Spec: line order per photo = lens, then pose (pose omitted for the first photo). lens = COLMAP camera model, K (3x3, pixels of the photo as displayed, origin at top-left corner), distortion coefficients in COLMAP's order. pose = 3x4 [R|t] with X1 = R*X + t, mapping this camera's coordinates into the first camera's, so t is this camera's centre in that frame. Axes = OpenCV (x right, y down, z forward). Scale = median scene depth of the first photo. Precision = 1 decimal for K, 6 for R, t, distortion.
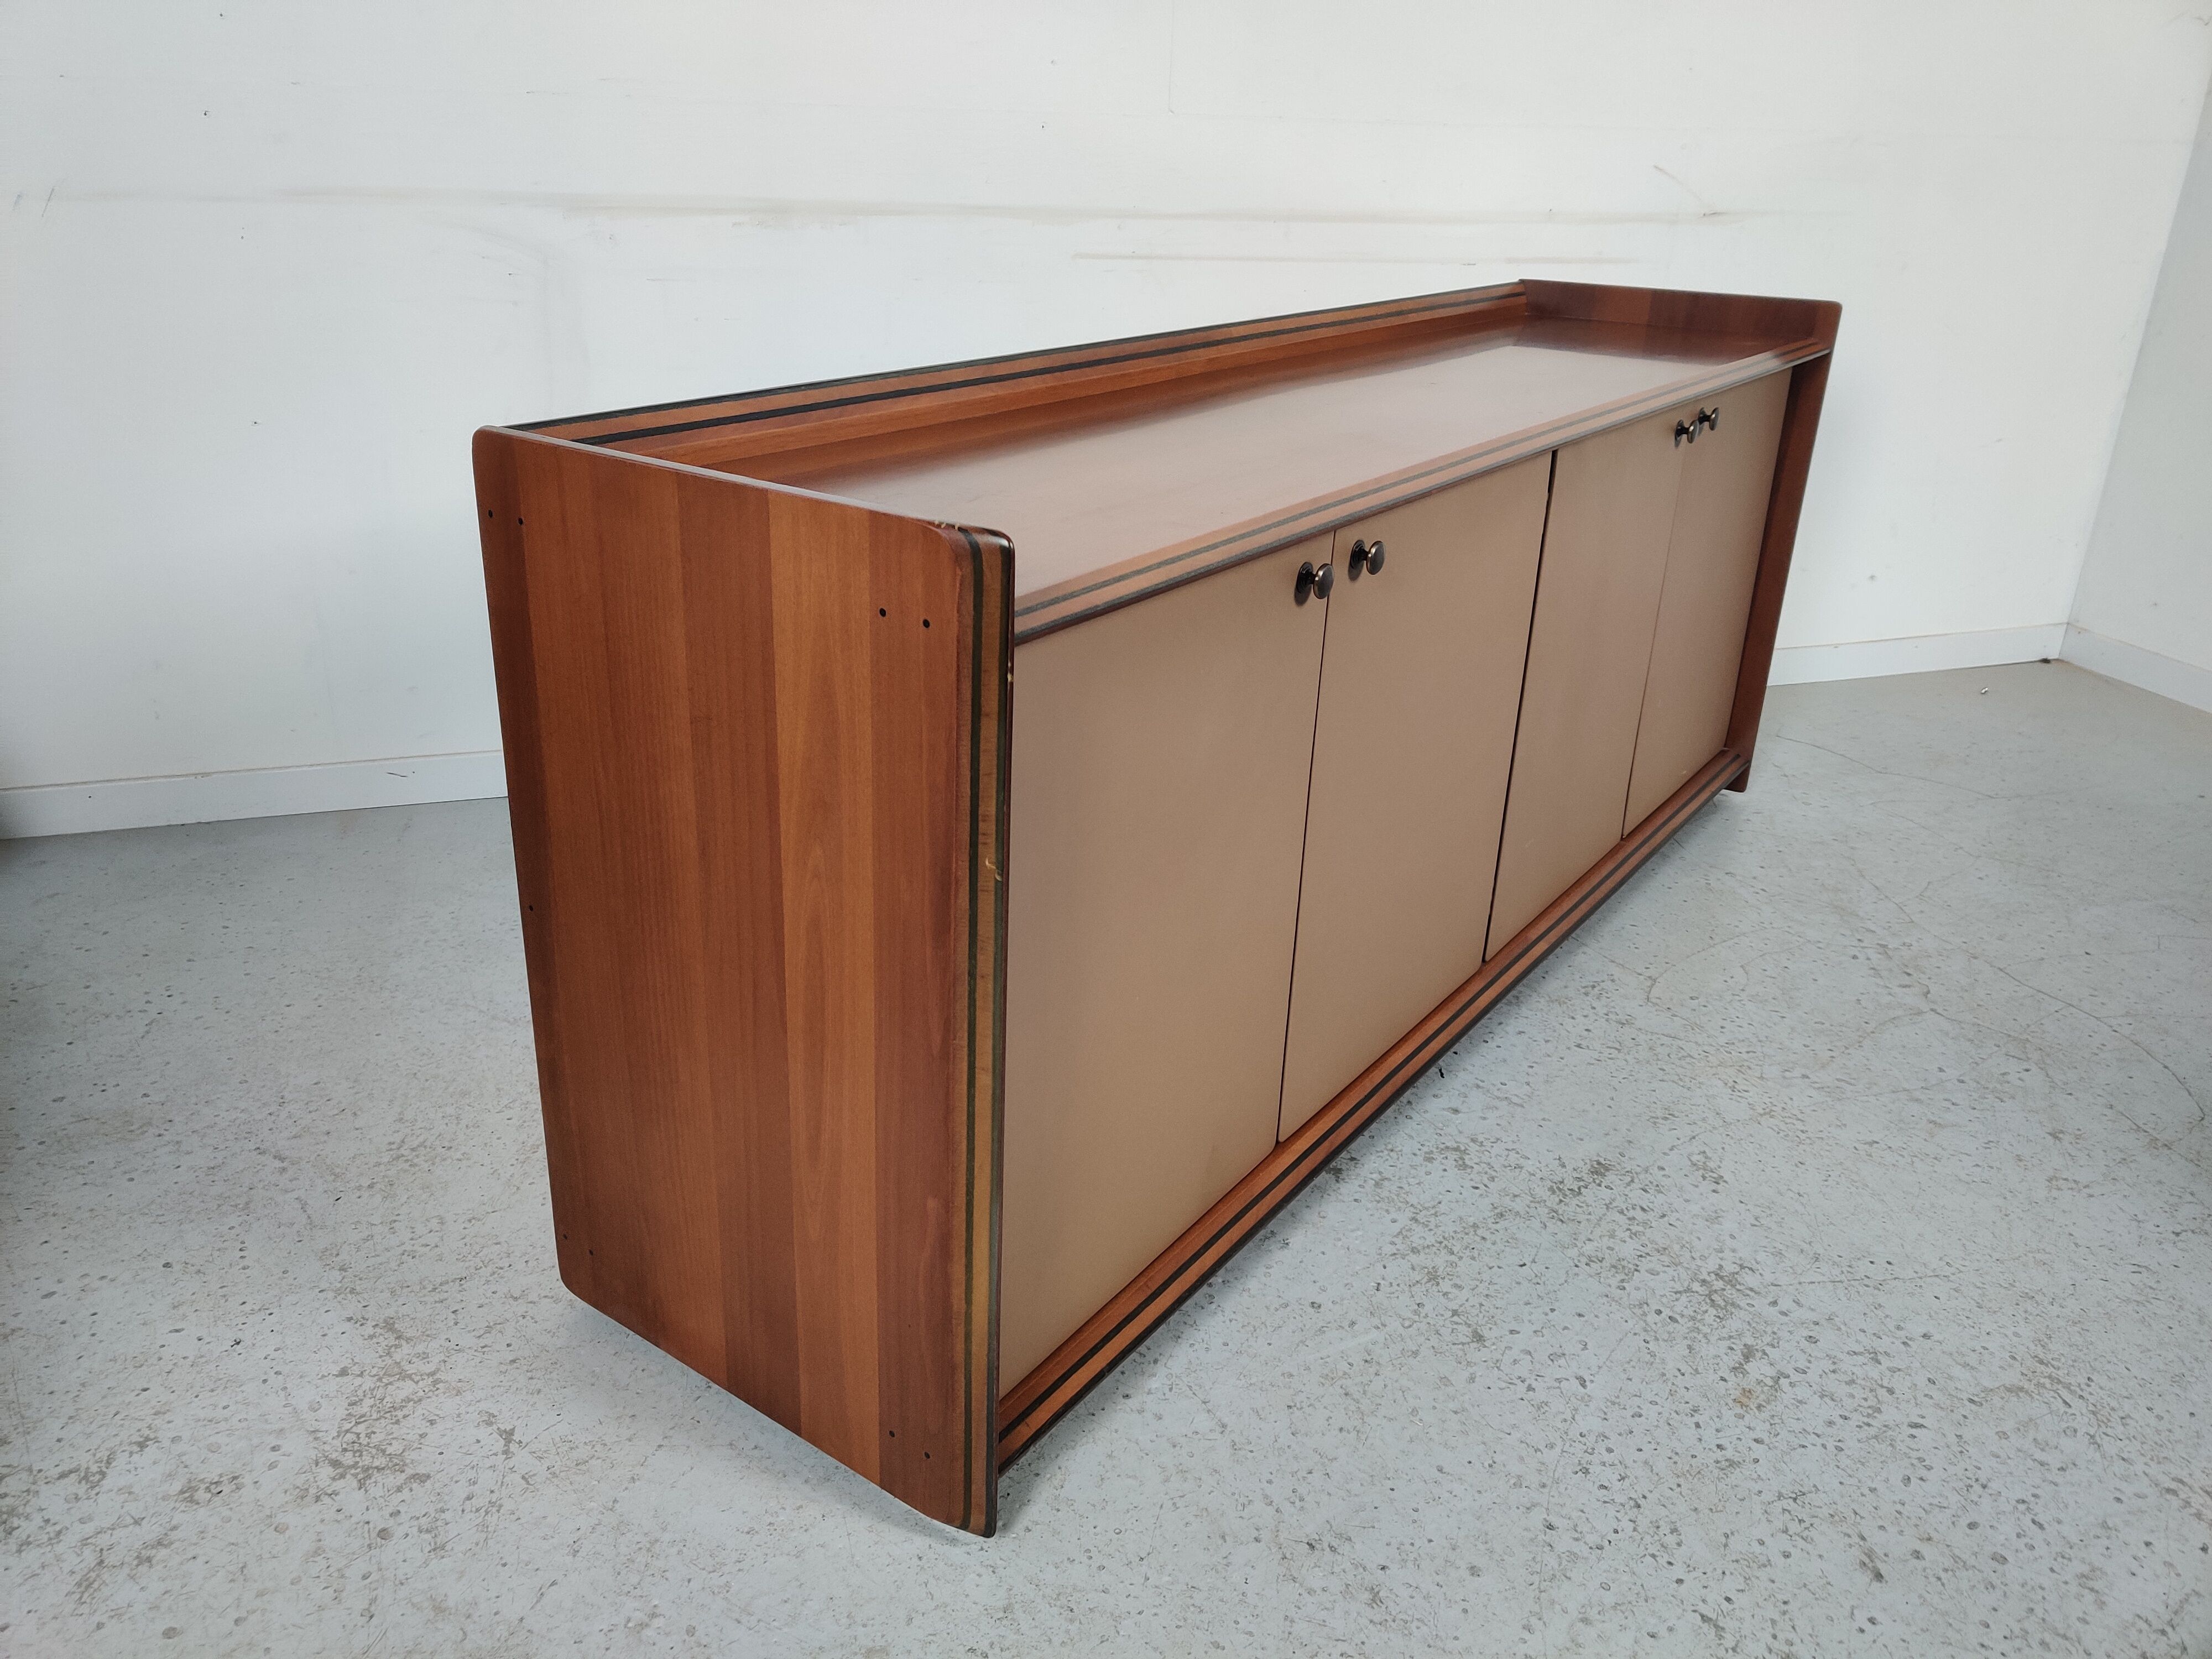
lens RADIAL K [[1672.2, 0, 1076.8], [0, 1672.2, 805.1], [0, 0, 1]] dist [0.052053, -0.042214]
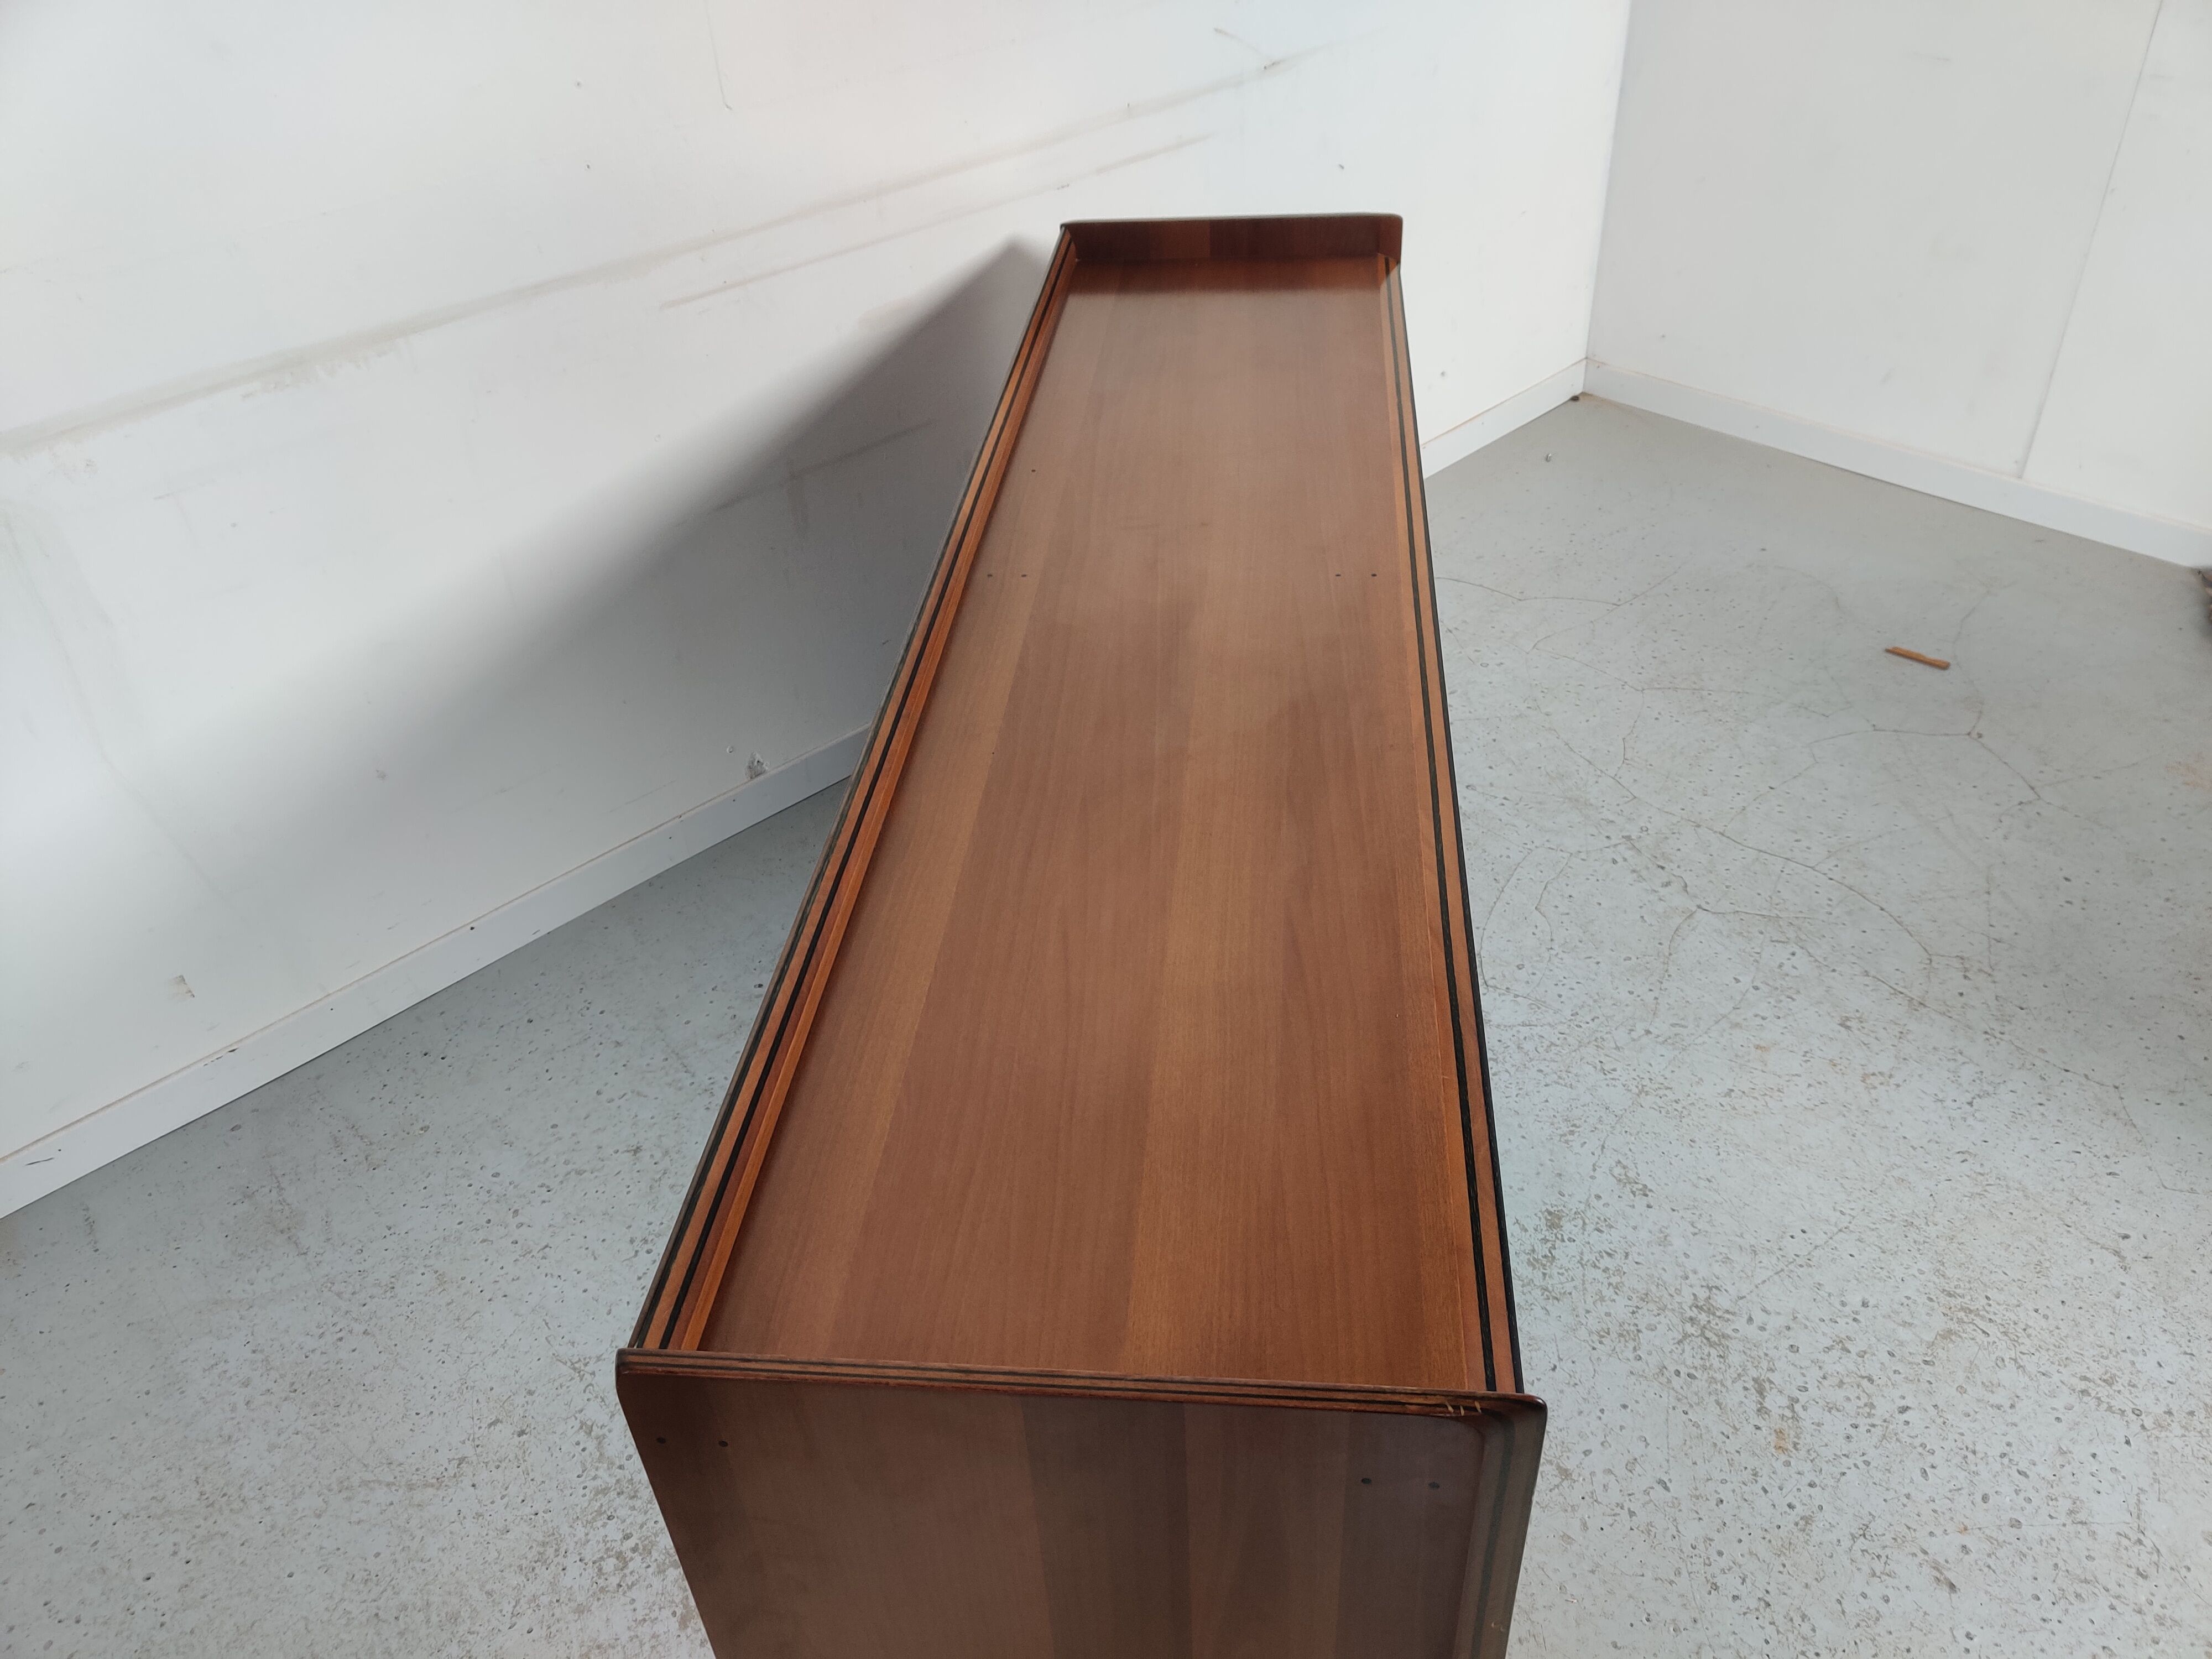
lens RADIAL K [[1672.2, 0, 1124.5], [0, 1672.2, 860.7], [0, 0, 1]] dist [0.052053, -0.042214]
pose [[0.900208, -0.318569, 0.296883, -0.227946], [0.230296, 0.926910, 0.296314, -0.462009], [-0.369580, -0.198374, 0.907776, 0.181842]]
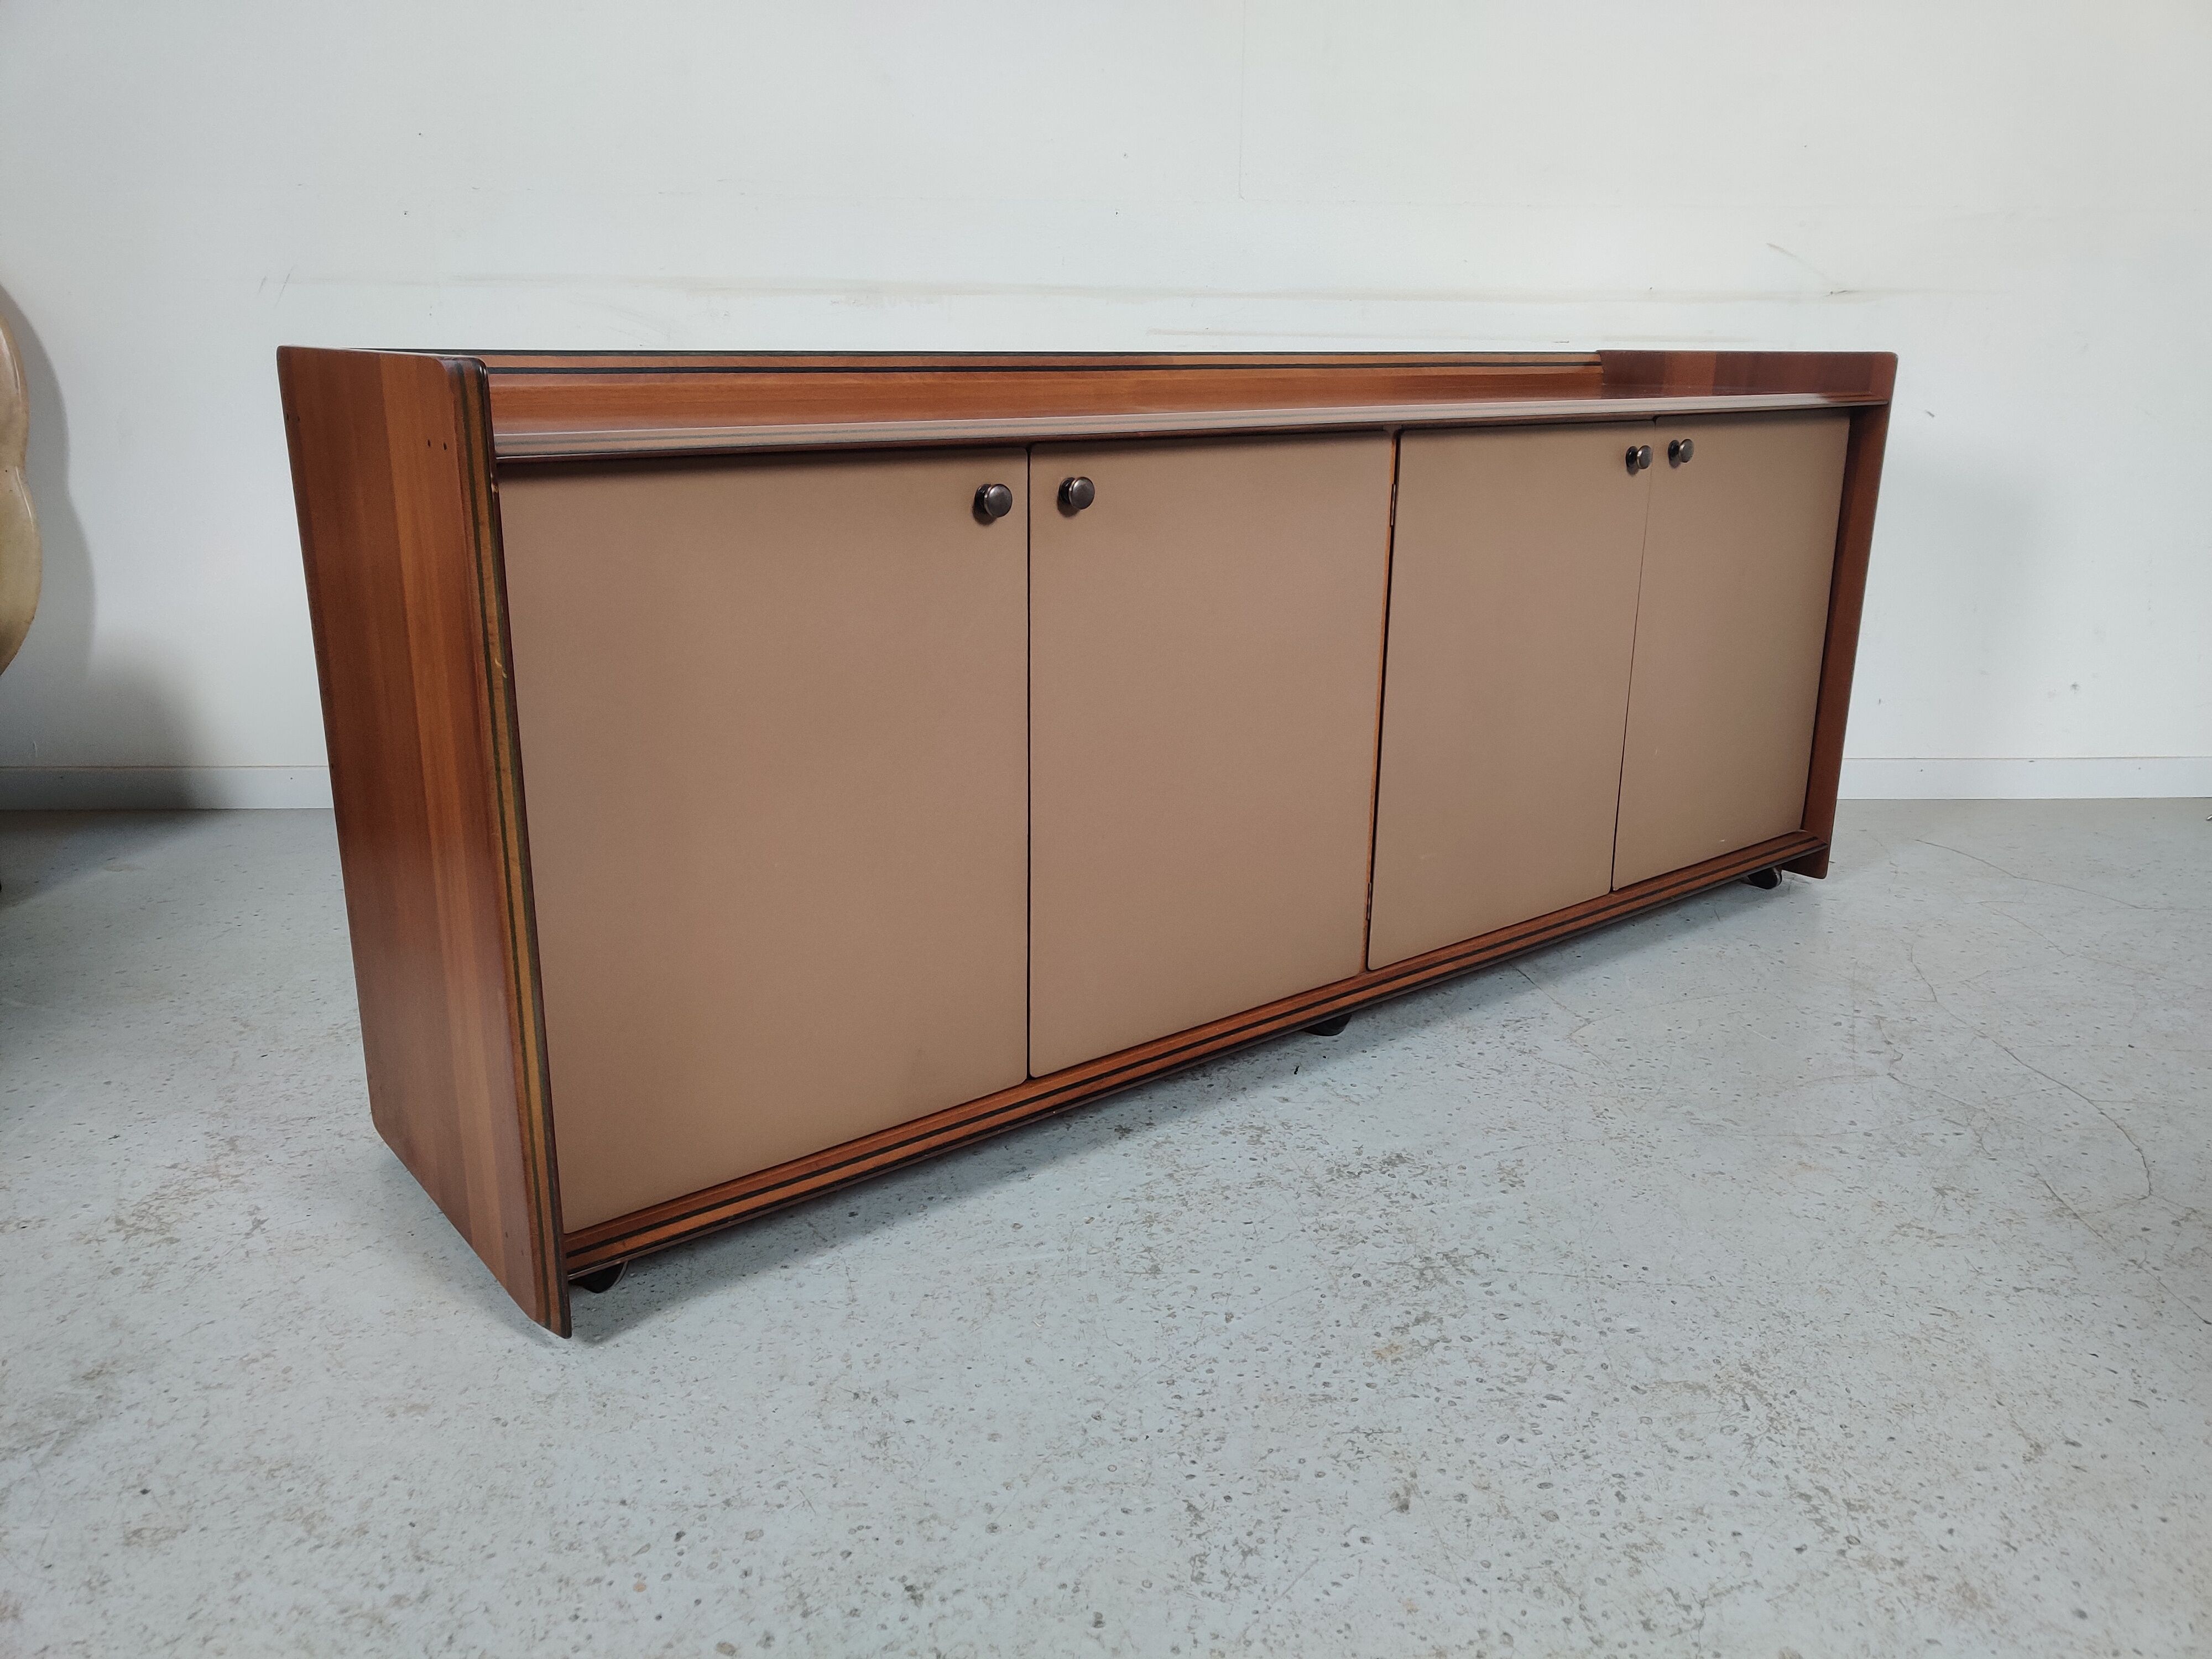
lens RADIAL K [[1672.2, 0, 1115.5], [0, 1672.2, 818.8], [0, 0, 1]] dist [0.052053, -0.042214]
pose [[0.964898, 0.053513, -0.257115, 0.465047], [-0.082428, 0.991258, -0.103025, 0.158707], [0.249354, 0.120602, 0.960874, 0.008850]]
